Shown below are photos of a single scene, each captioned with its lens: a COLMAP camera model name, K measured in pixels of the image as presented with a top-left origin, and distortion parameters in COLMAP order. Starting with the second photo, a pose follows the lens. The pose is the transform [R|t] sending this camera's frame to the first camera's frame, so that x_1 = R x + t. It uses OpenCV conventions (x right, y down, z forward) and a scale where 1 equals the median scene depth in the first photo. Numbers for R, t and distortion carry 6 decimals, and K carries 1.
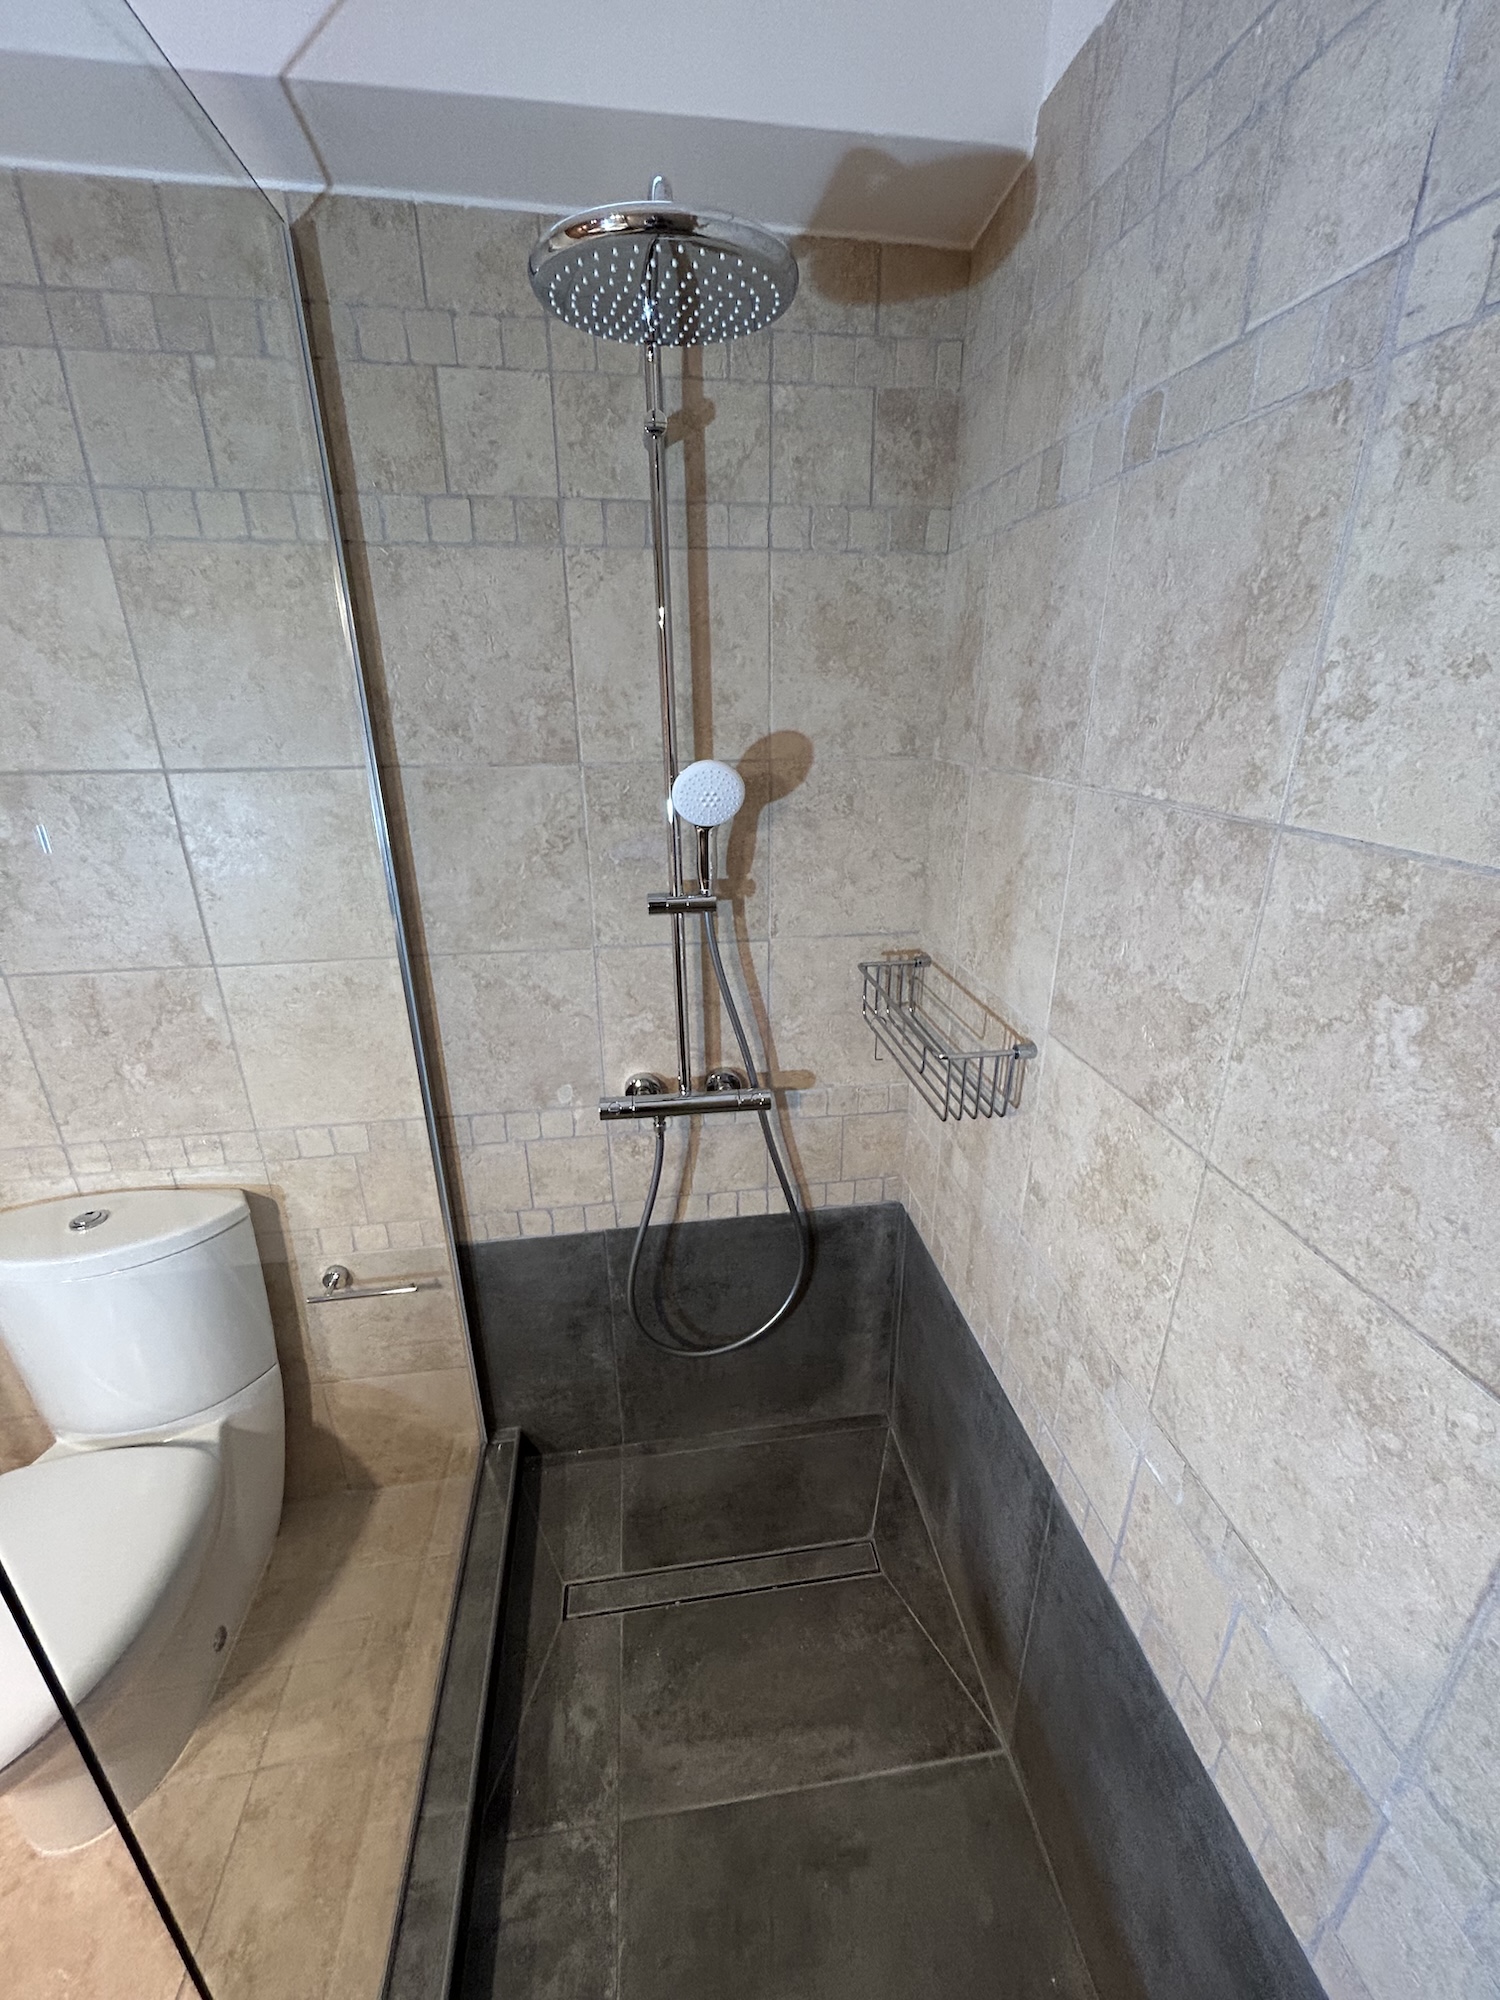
lens RADIAL K [[806.0, 0, 752.2], [0, 806.0, 993.4], [0, 0, 1]] dist [0.000054, -0.000085]
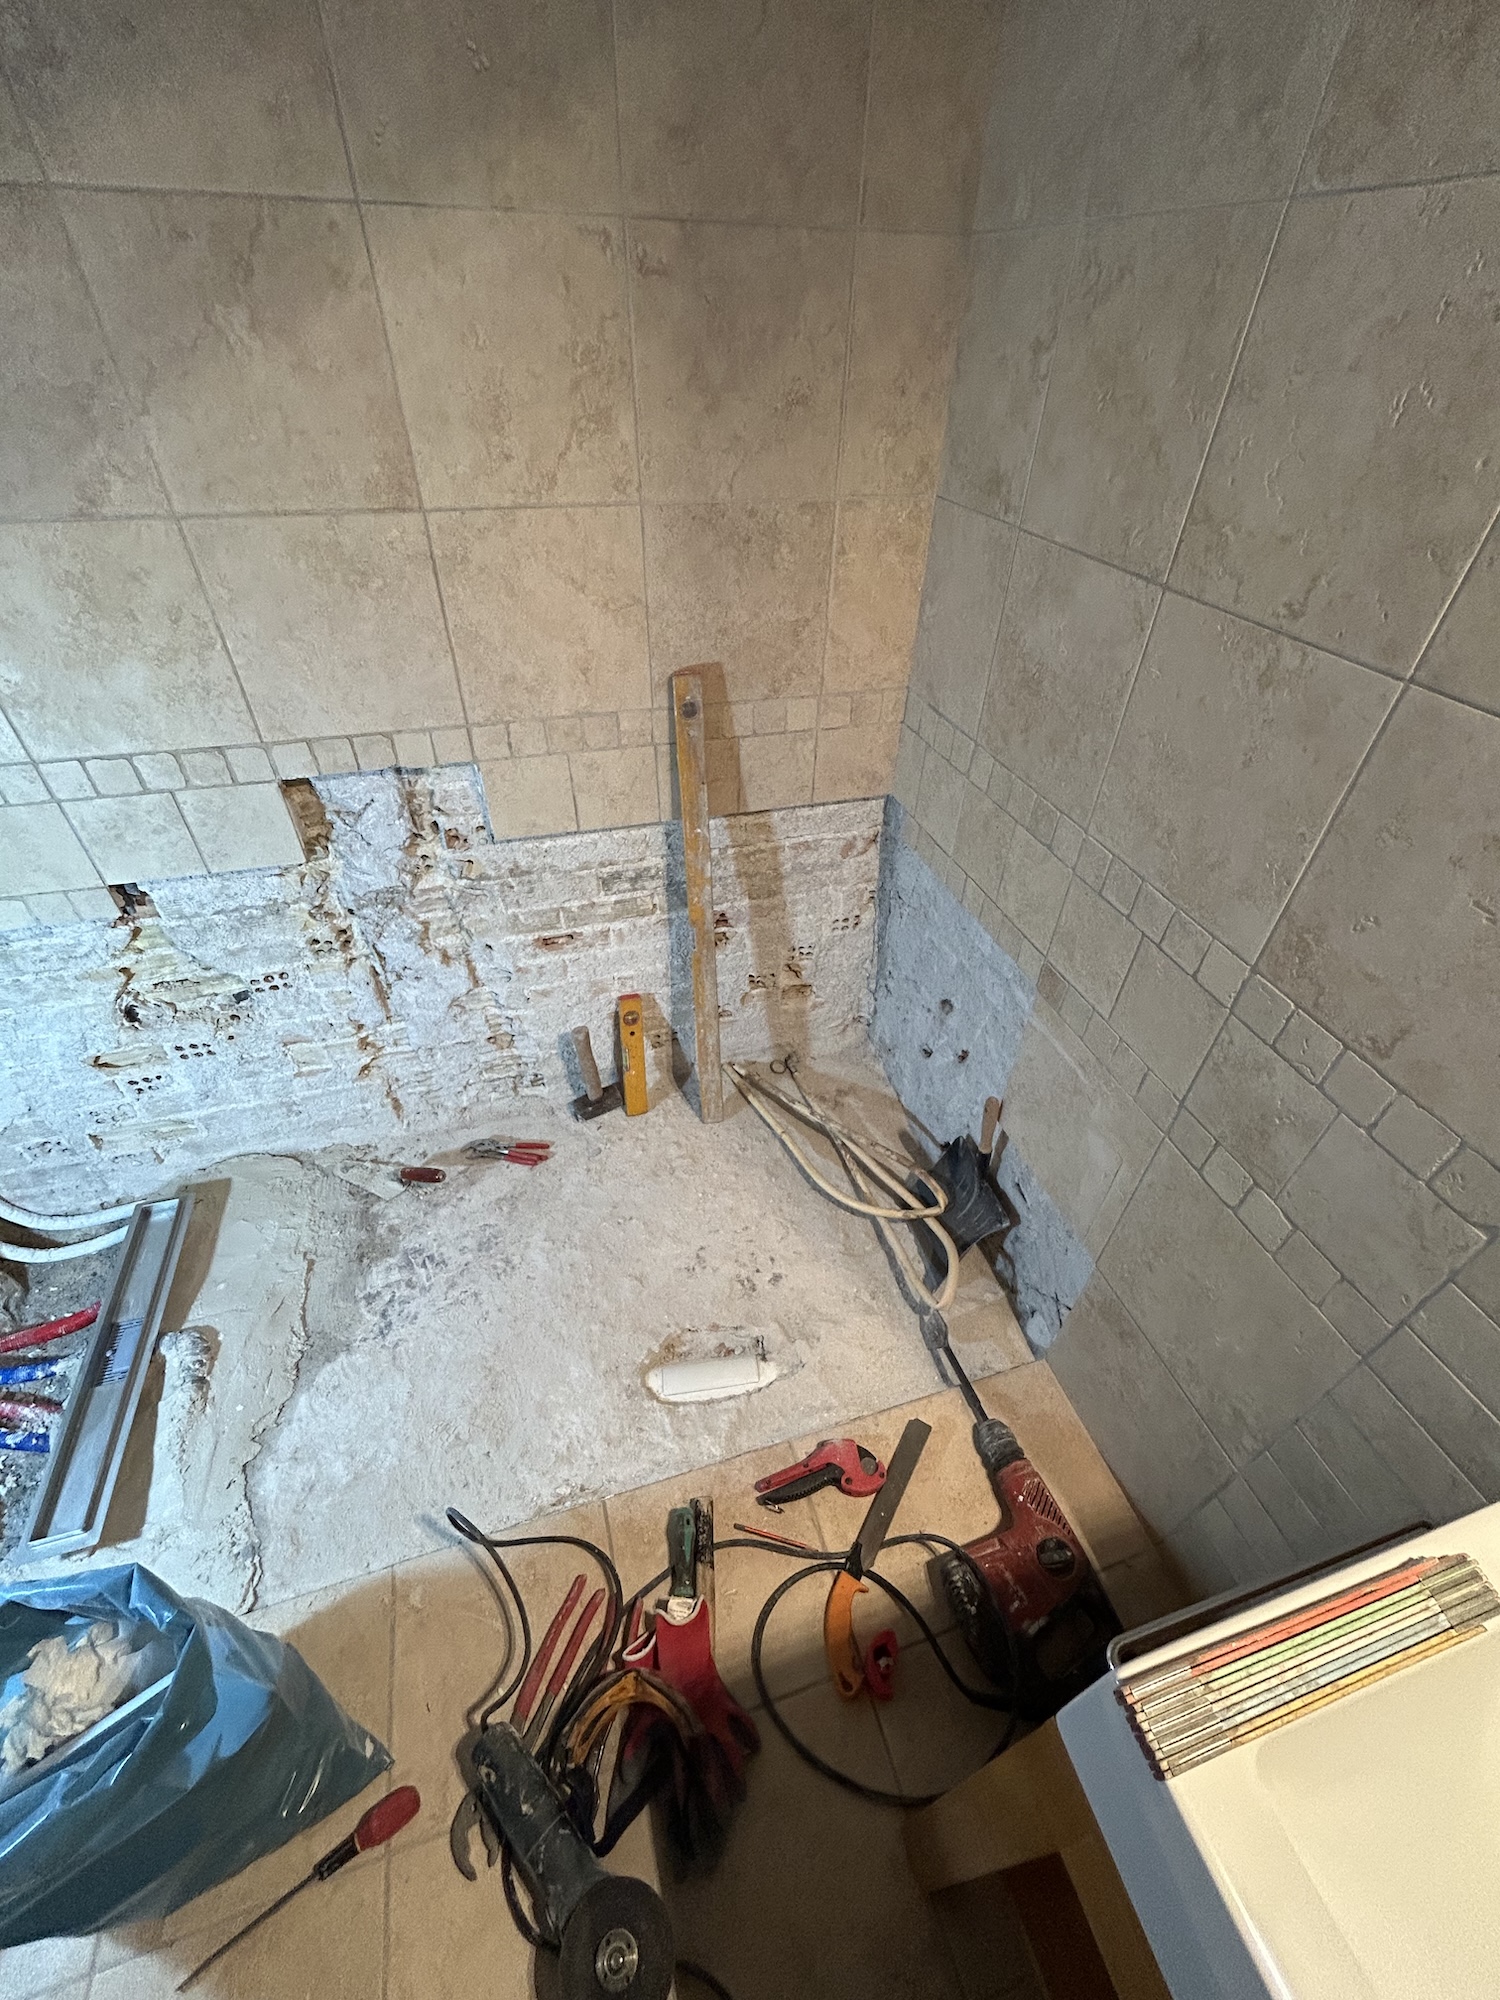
lens RADIAL K [[806.0, 0, 758.9], [0, 806.0, 993.6], [0, 0, 1]] dist [0.000054, -0.000085]
pose [[-0.144007, -0.638623, 0.755925, -0.598197], [0.325702, 0.690739, 0.645599, 0.105681], [-0.934441, 0.339177, 0.108530, 0.091572]]
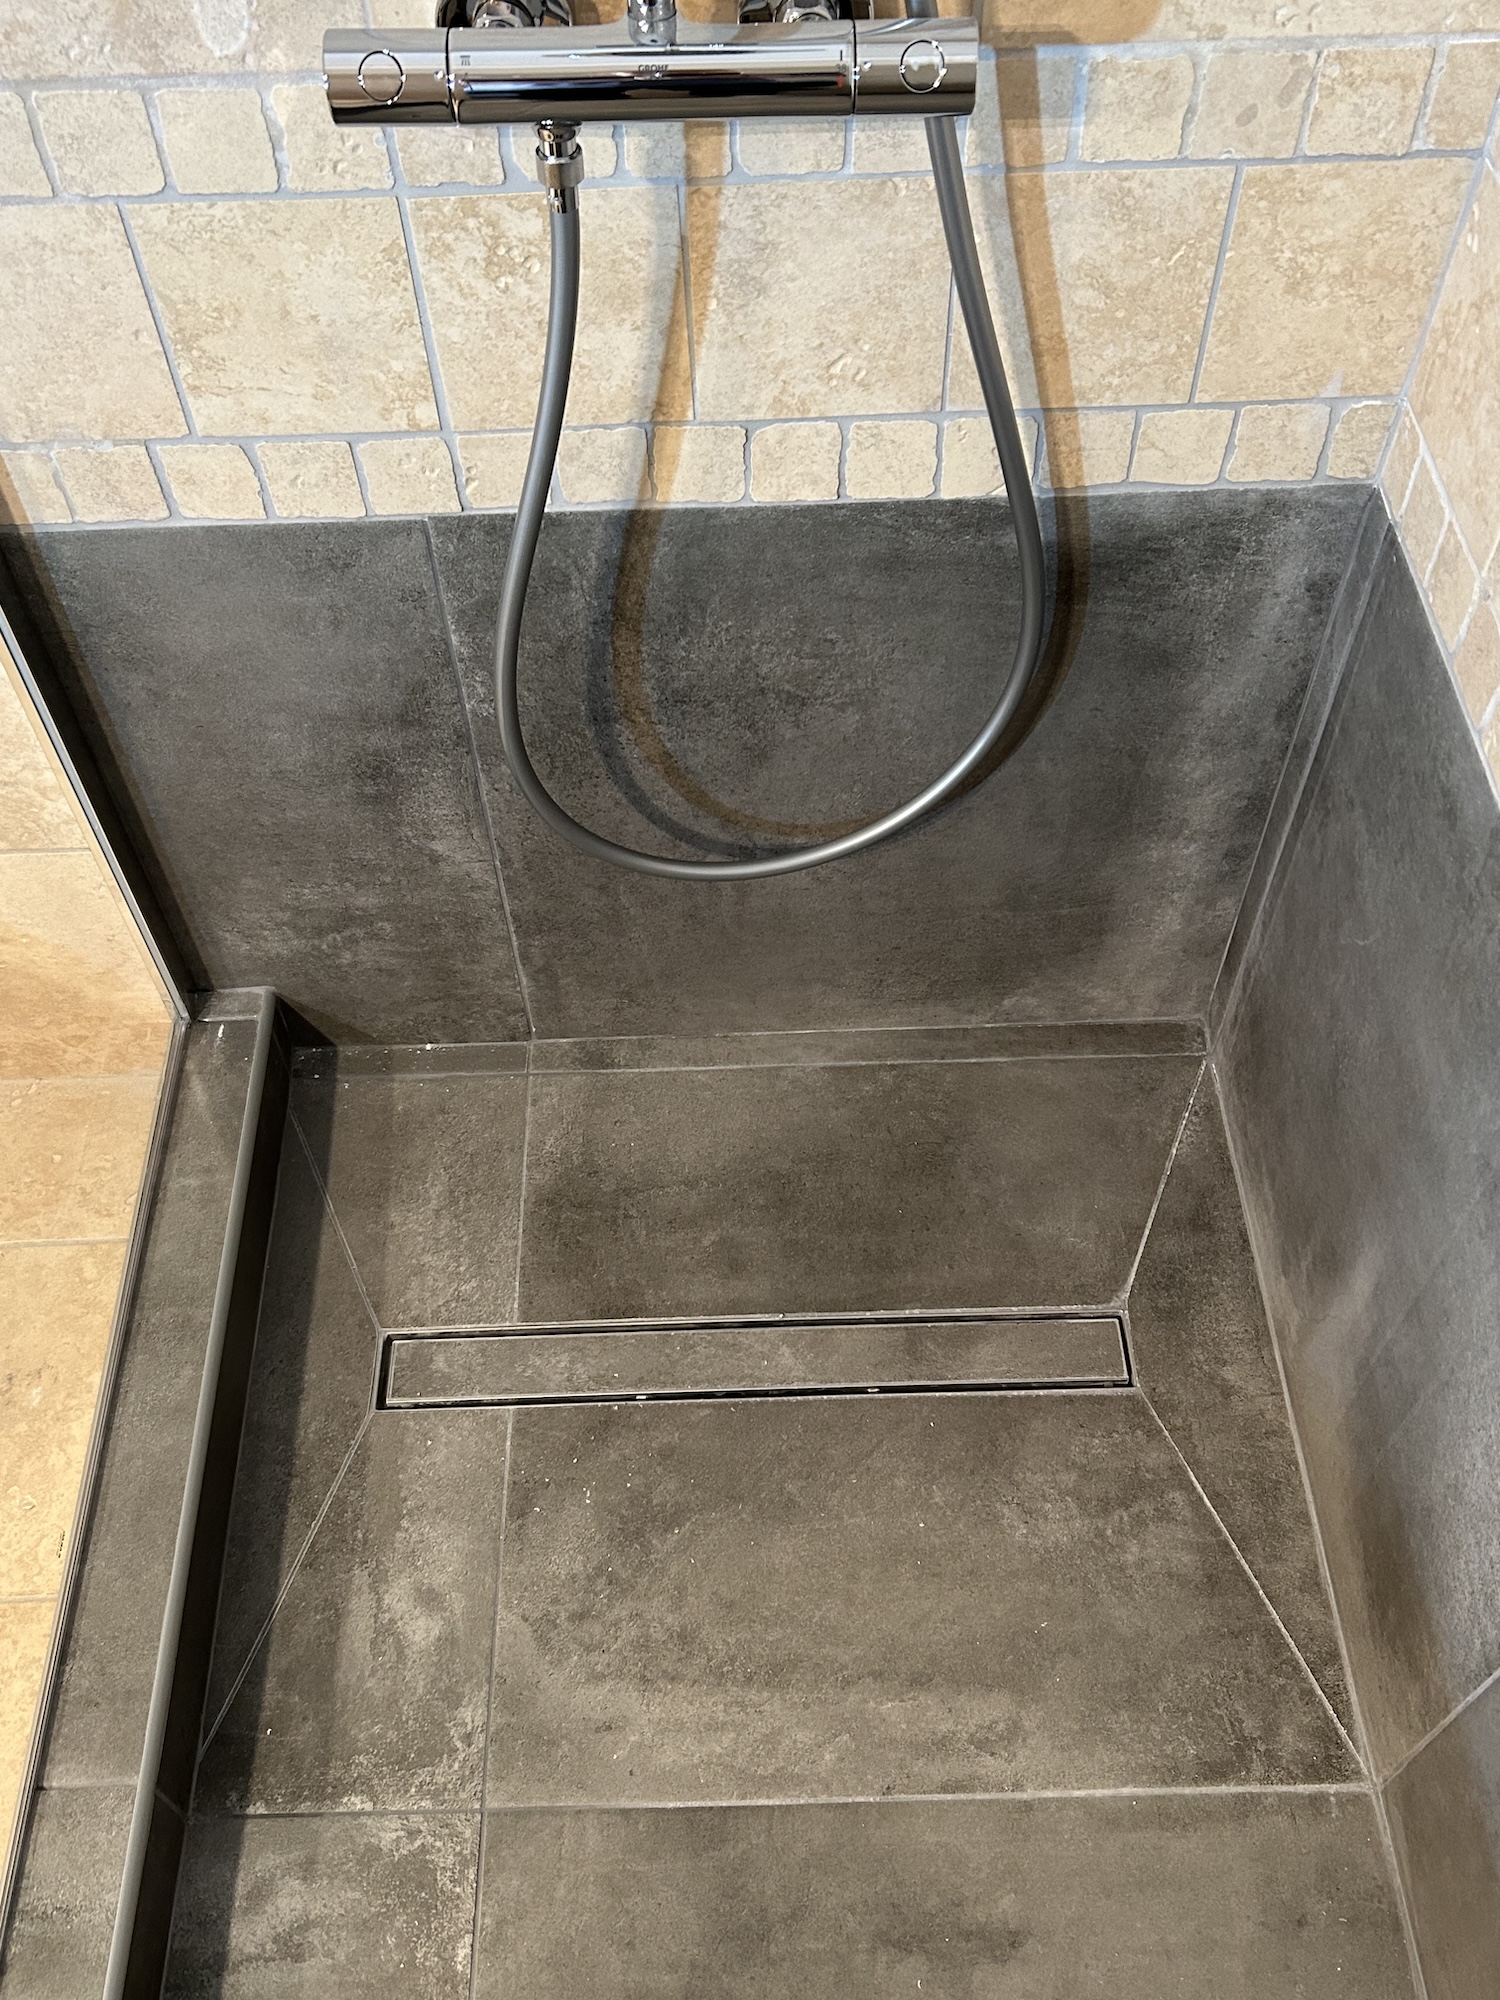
lens RADIAL K [[1761.7, 0, 755.3], [0, 1761.7, 1012.4], [0, 0, 1]] dist [0.035099, -0.044771]
pose [[0.993179, 0.086680, -0.077985, 0.022759], [-0.030090, 0.836723, 0.546799, 0.074242], [0.112648, -0.540723, 0.833624, 0.344079]]
